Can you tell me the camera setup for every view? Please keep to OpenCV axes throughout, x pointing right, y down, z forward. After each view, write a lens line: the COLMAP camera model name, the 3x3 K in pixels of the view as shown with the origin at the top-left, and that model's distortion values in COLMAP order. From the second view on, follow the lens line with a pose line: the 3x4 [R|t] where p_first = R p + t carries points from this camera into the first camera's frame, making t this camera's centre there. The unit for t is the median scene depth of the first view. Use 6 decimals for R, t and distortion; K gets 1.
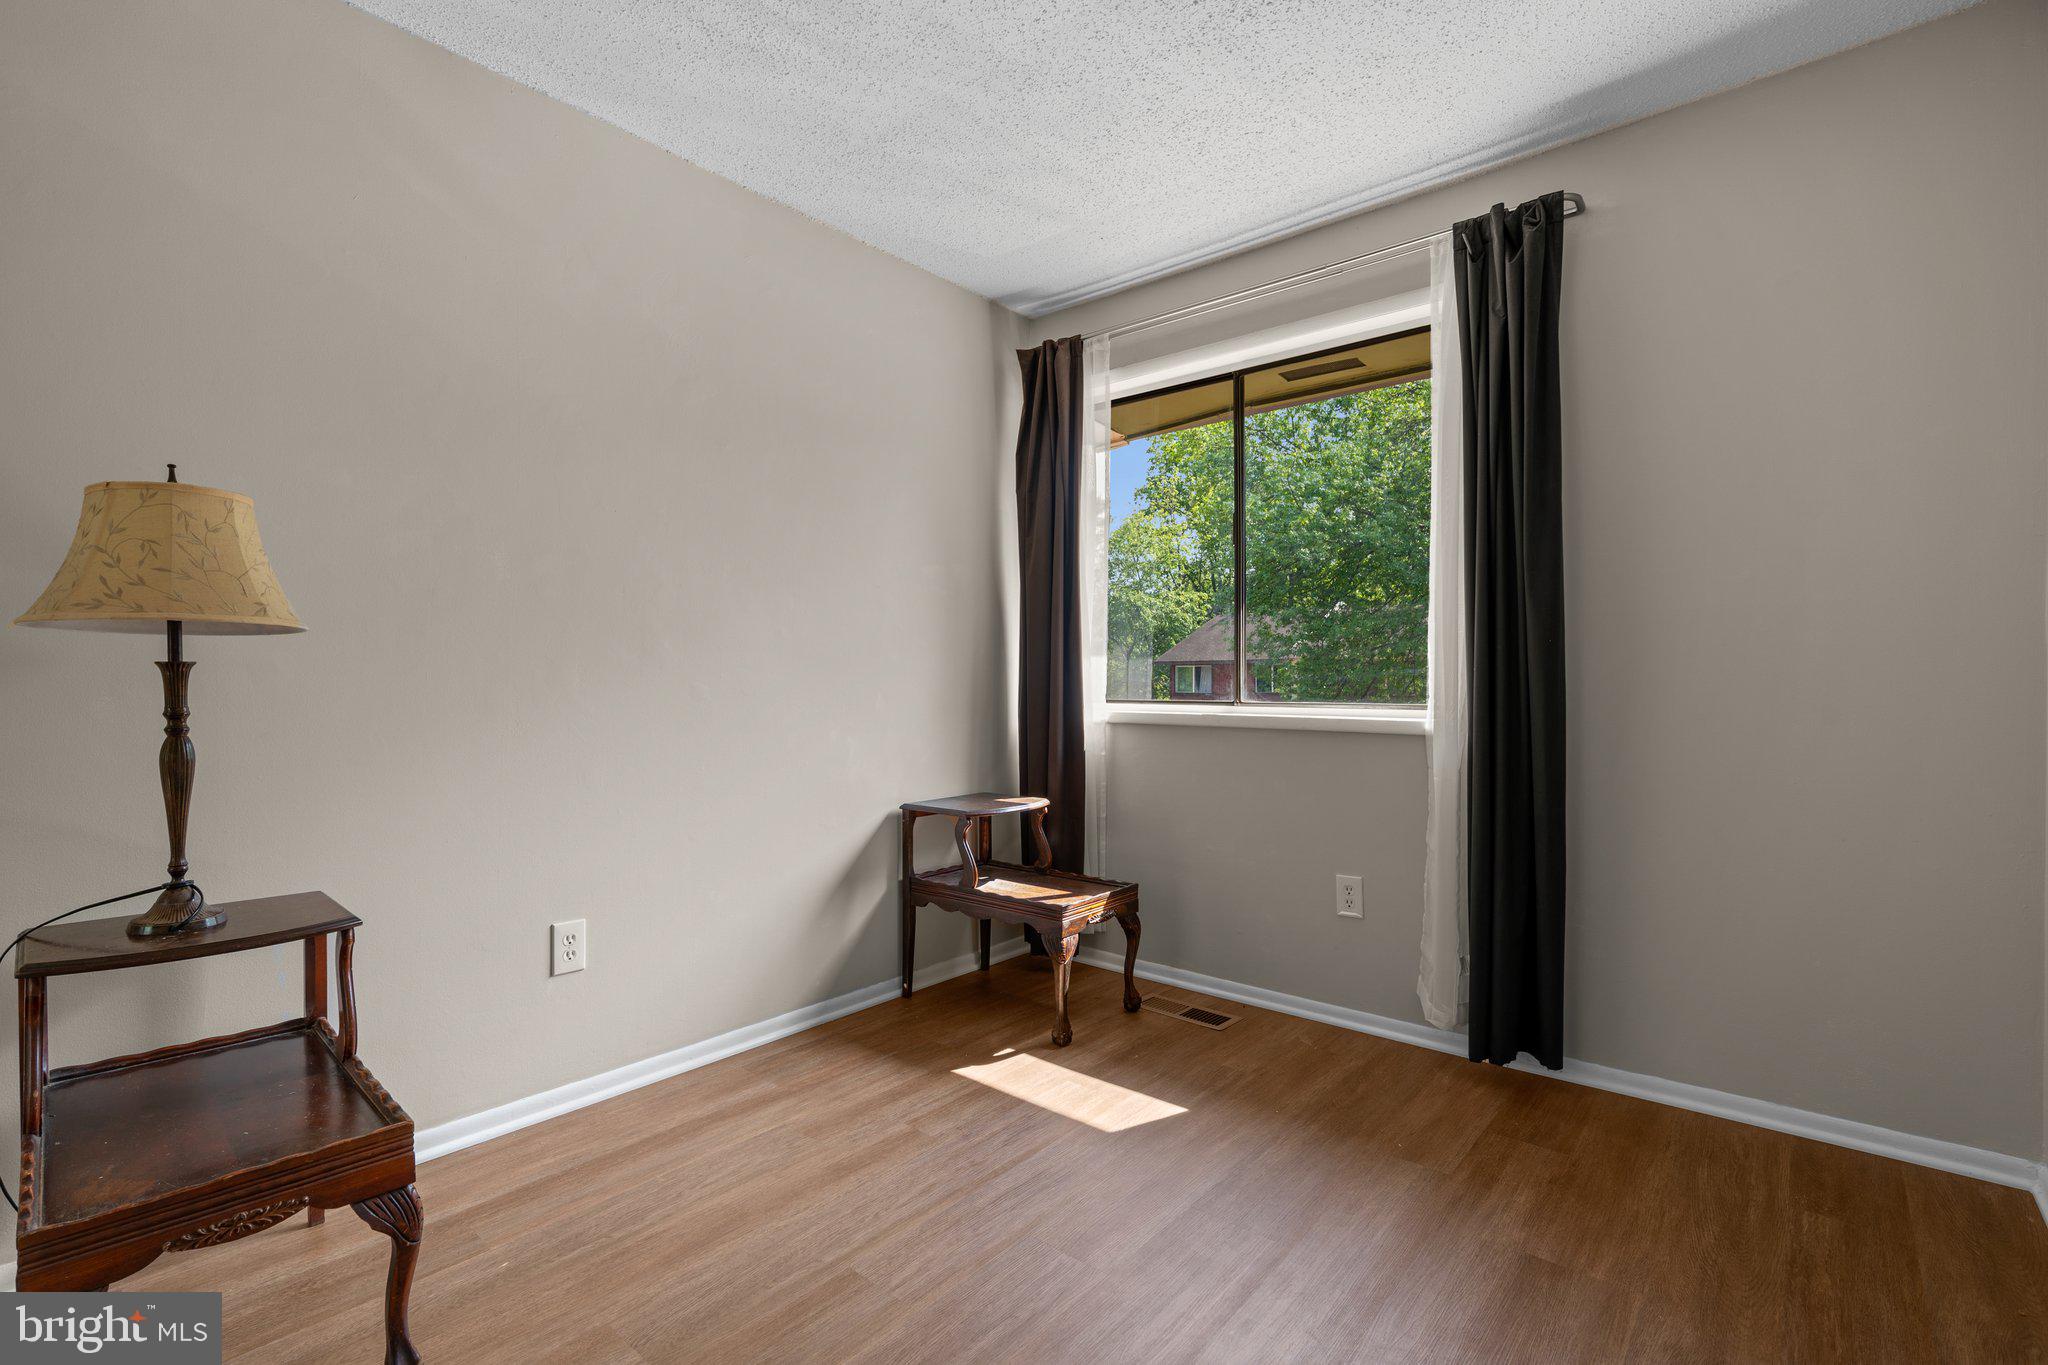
lens RADIAL K [[935.7, 0, 1012.8], [0, 935.7, 682.3], [0, 0, 1]] dist [-0.005034, 0.000371]
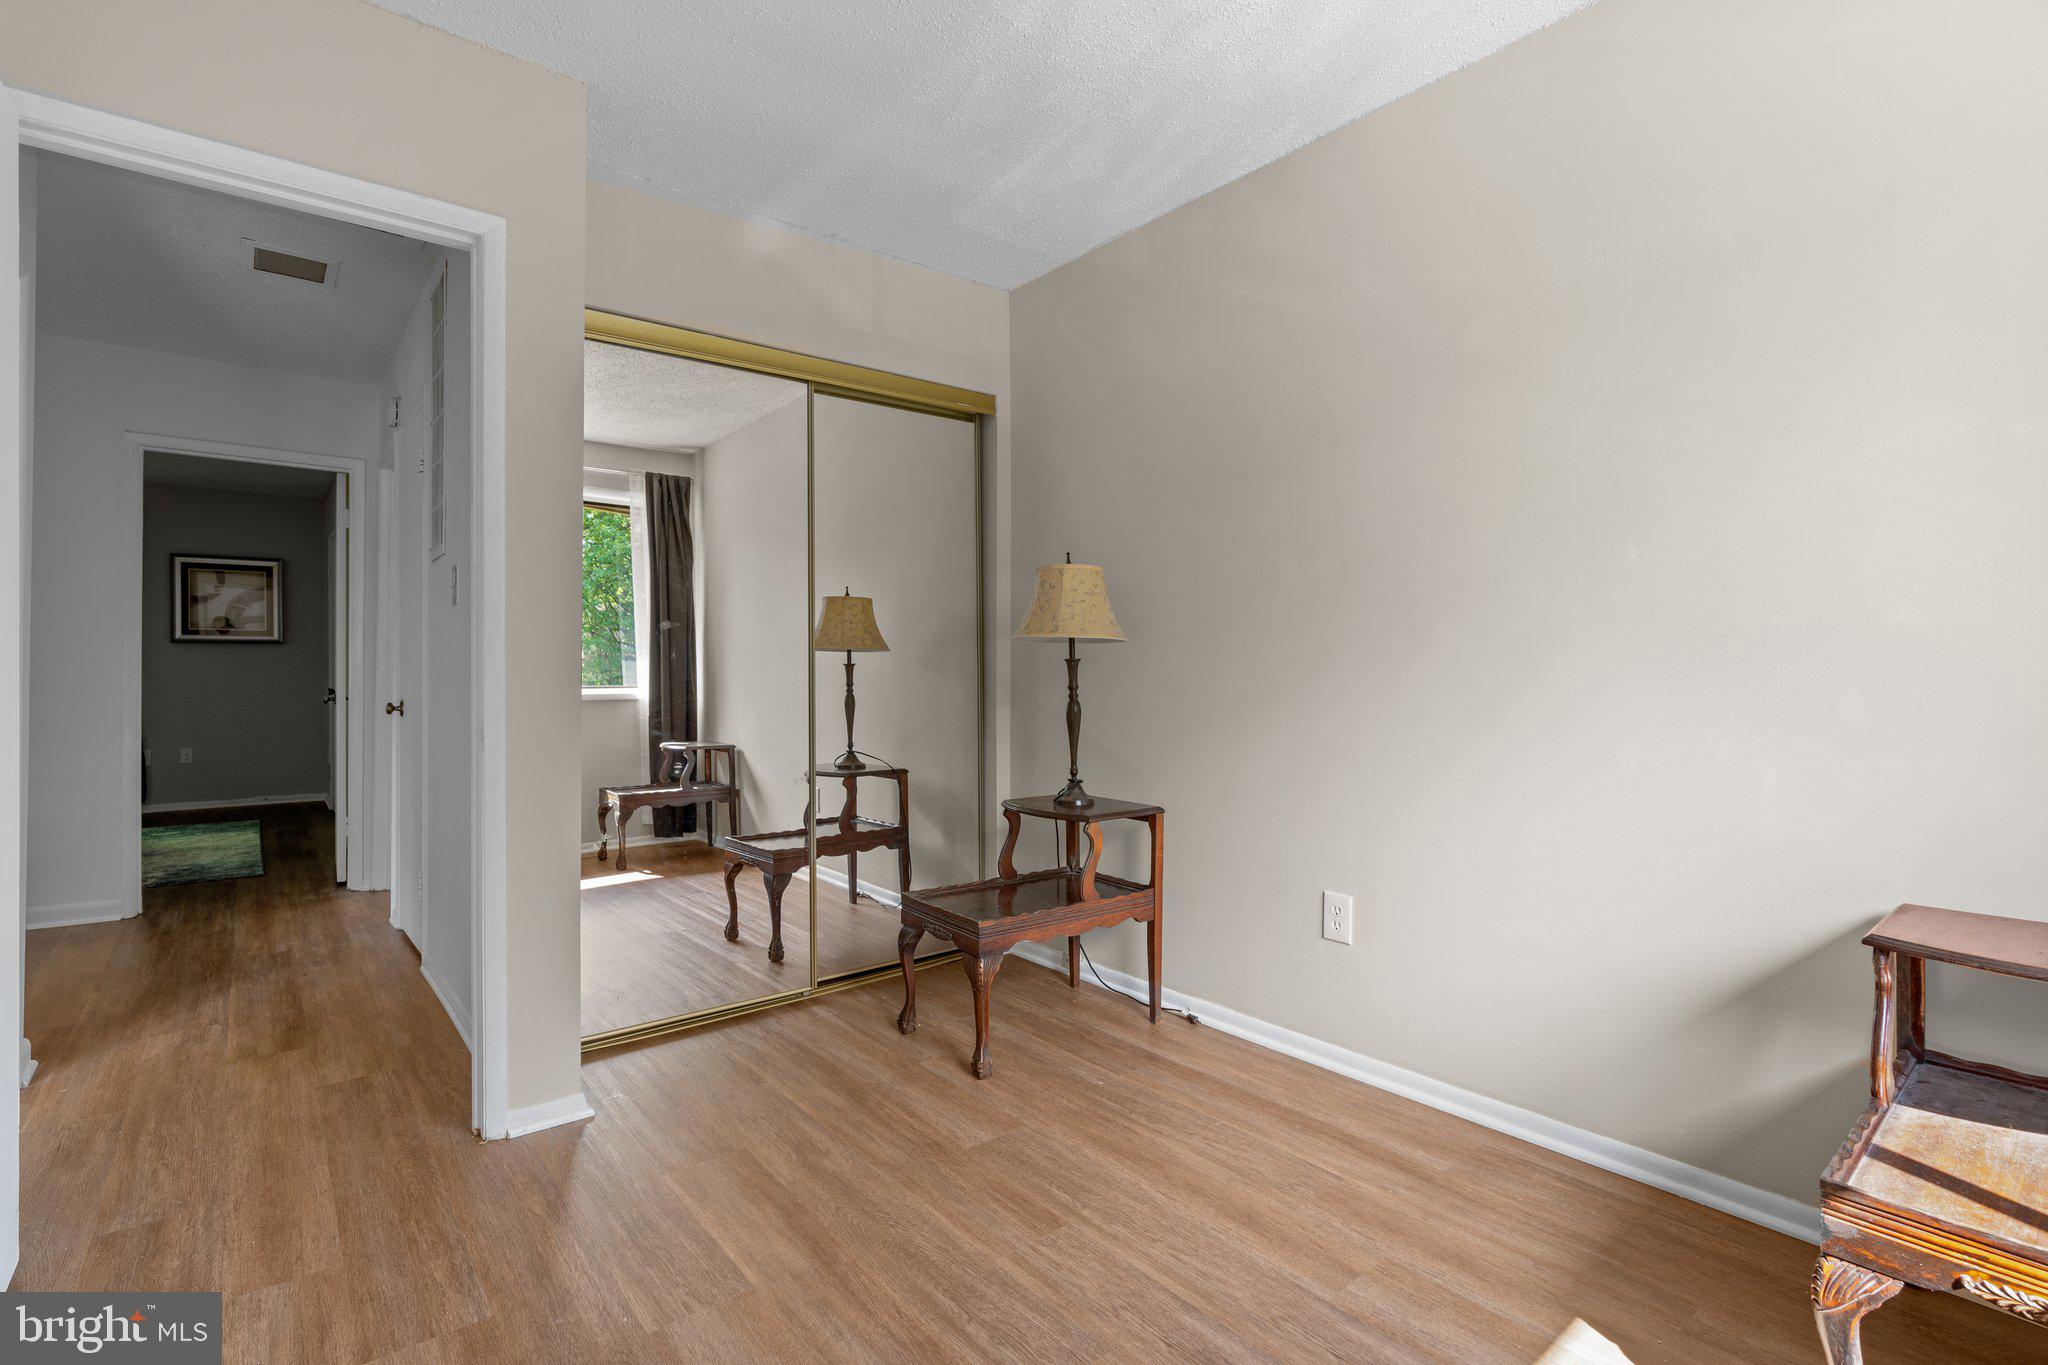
lens RADIAL K [[983.2, 0, 1018.6], [0, 983.2, 648.8], [0, 0, 1]] dist [-0.000859, 0.000184]
pose [[-0.190379, -0.015411, -0.981590, 0.723205], [0.007536, 0.999824, -0.017159, -0.006198], [0.981682, -0.010664, -0.190229, 0.889403]]
